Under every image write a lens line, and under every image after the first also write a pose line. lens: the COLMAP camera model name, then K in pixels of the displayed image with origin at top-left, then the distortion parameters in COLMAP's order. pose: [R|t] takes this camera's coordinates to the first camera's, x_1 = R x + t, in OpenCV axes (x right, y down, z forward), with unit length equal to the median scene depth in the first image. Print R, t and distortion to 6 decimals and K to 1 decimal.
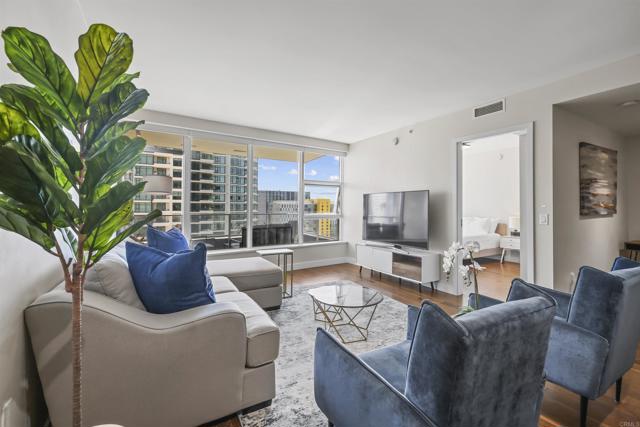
lens RADIAL K [[282.3, 0, 322.1], [0, 282.3, 209.3], [0, 0, 1]] dist [0.006643, 0.000510]
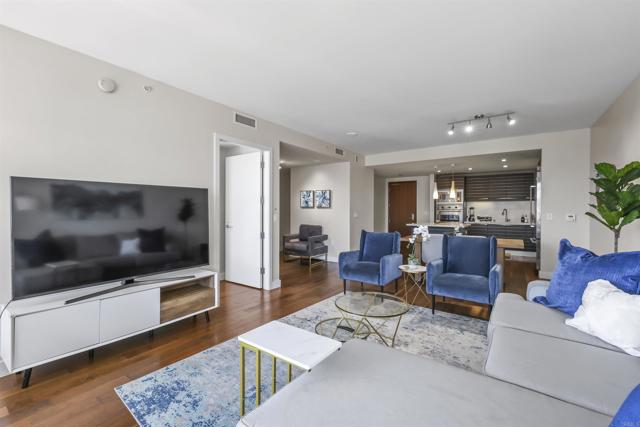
lens RADIAL K [[282.3, 0, 309.8], [0, 282.3, 212.8], [0, 0, 1]] dist [0.006643, 0.000510]
pose [[-0.384798, -0.012955, 0.922910, -0.416184], [0.007682, 0.999822, 0.017238, -0.009966], [-0.922969, 0.013723, -0.384630, 0.949611]]
